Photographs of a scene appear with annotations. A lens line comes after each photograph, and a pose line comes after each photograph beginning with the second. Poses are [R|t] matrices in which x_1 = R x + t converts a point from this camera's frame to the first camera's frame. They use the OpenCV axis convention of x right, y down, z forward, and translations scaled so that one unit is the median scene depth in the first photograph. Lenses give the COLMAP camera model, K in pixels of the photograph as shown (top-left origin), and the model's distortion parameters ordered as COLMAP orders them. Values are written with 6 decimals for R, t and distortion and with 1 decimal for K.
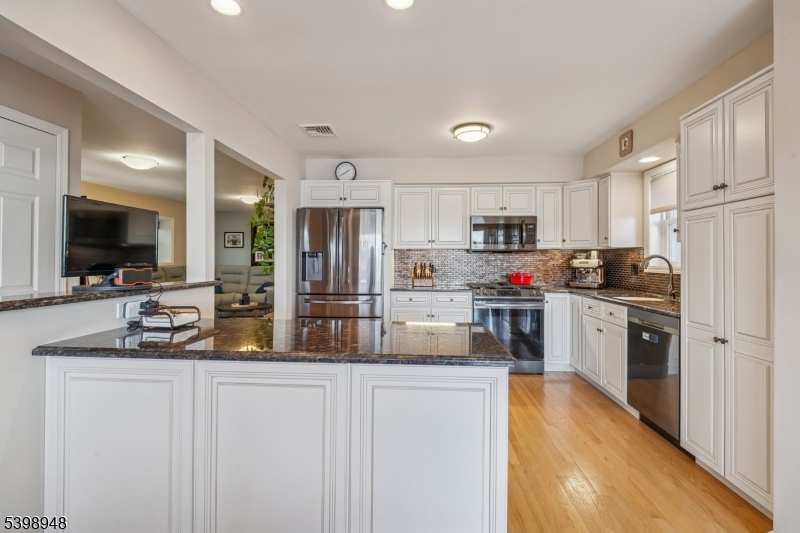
lens RADIAL K [[378.7, 0, 405.6], [0, 378.7, 259.0], [0, 0, 1]] dist [0.009736, -0.005054]
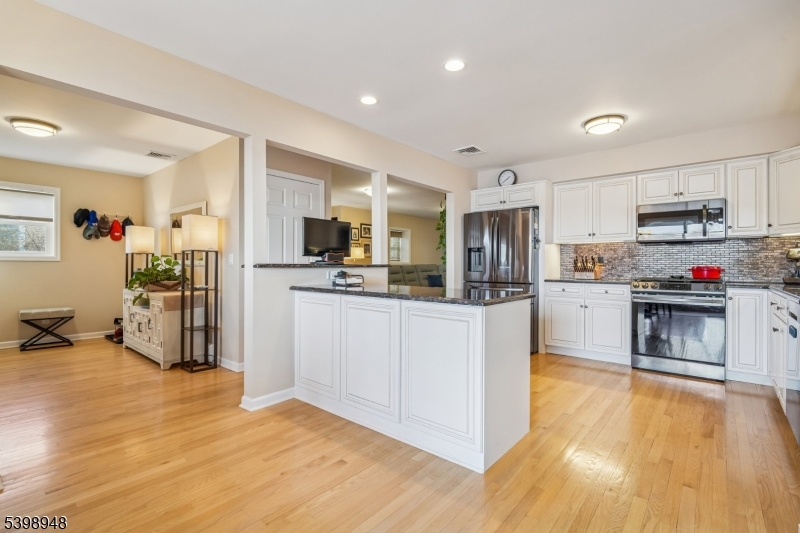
lens RADIAL K [[378.7, 0, 399.7], [0, 378.7, 265.1], [0, 0, 1]] dist [0.009736, -0.005054]
pose [[0.794169, -0.001800, -0.607695, 0.296936], [0.001519, 0.999998, -0.000978, 0.037554], [0.607695, -0.000146, 0.794170, -0.126838]]
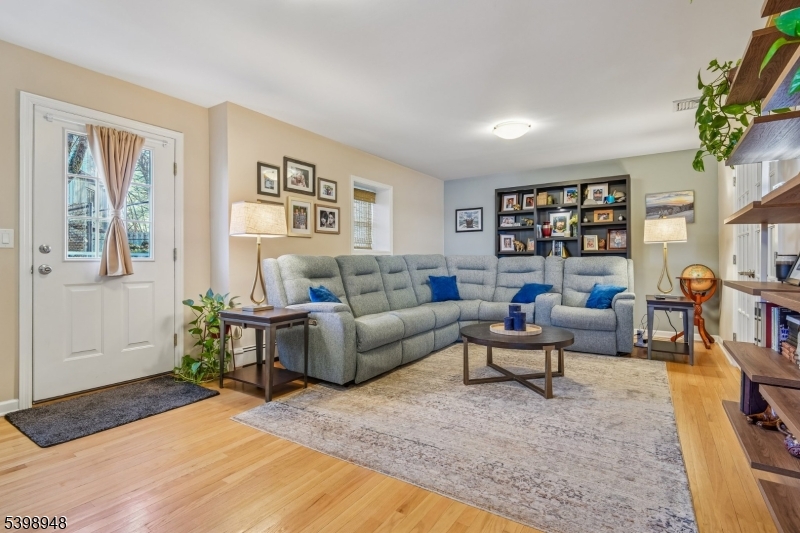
lens RADIAL K [[378.7, 0, 404.1], [0, 378.7, 273.9], [0, 0, 1]] dist [0.009736, -0.005054]
pose [[0.866767, 0.015889, -0.498461, -0.489145], [0.002386, 0.999349, 0.036005, 0.048676], [0.498708, -0.032397, 0.866164, 0.806323]]
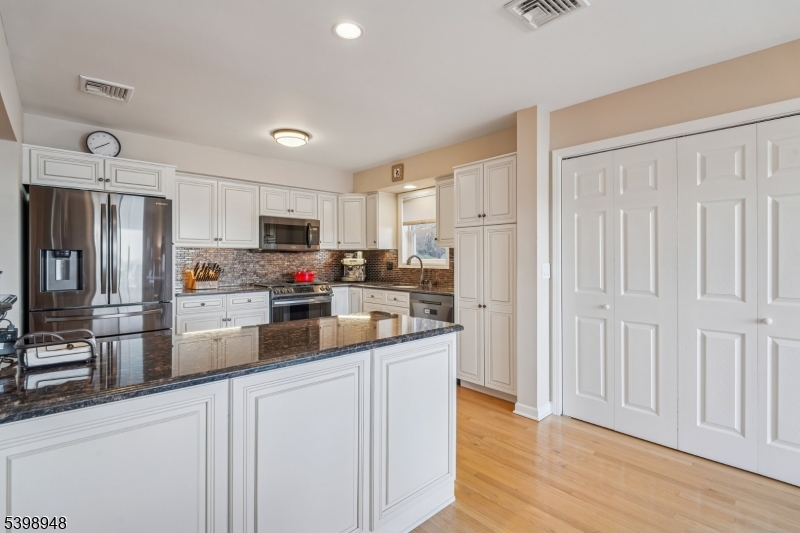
lens RADIAL K [[378.7, 0, 406.9], [0, 378.7, 261.1], [0, 0, 1]] dist [0.009736, -0.005054]
pose [[0.691678, -0.009543, 0.722143, -0.301326], [0.002814, 0.999941, 0.010519, -0.002970], [-0.722201, -0.005244, 0.691664, 0.035600]]
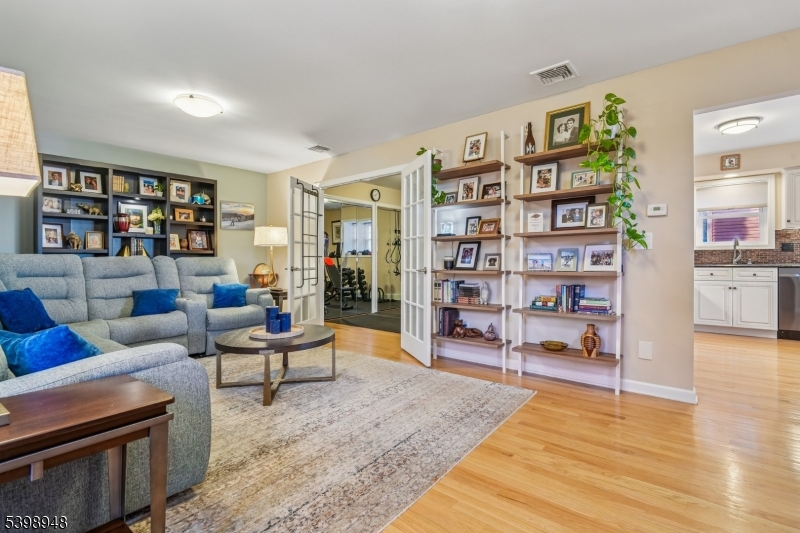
lens RADIAL K [[378.7, 0, 398.3], [0, 378.7, 261.1], [0, 0, 1]] dist [0.009736, -0.005054]
pose [[0.588075, -0.010704, 0.808736, -1.135072], [0.010070, 0.999932, 0.005912, 0.050910], [-0.808744, 0.004668, 0.588142, 0.956667]]
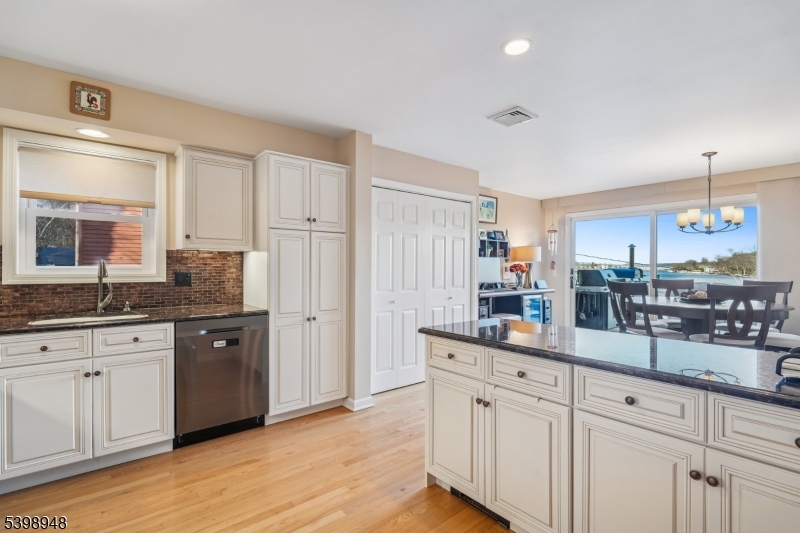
lens RADIAL K [[378.7, 0, 401.4], [0, 378.7, 268.5], [0, 0, 1]] dist [0.009736, -0.005054]
pose [[-0.678488, -0.017898, 0.734394, -0.267789], [-0.011914, 0.999840, 0.013361, -0.008287], [-0.734515, 0.000316, -0.678592, 0.857406]]
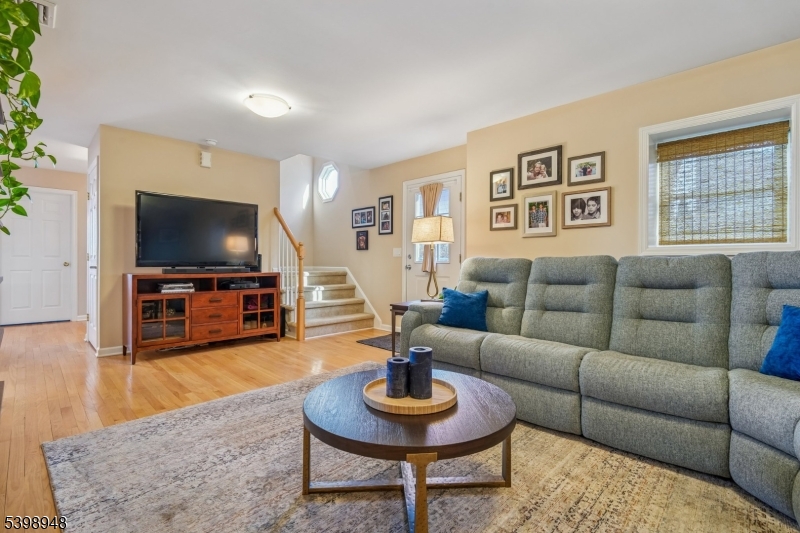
lens RADIAL K [[378.7, 0, 399.0], [0, 378.7, 268.2], [0, 0, 1]] dist [0.009736, -0.005054]
pose [[-0.659037, 0.002006, -0.752108, -0.362192], [-0.010785, 0.999868, 0.012118, 0.052046], [0.752033, 0.016097, -0.658928, 1.844919]]
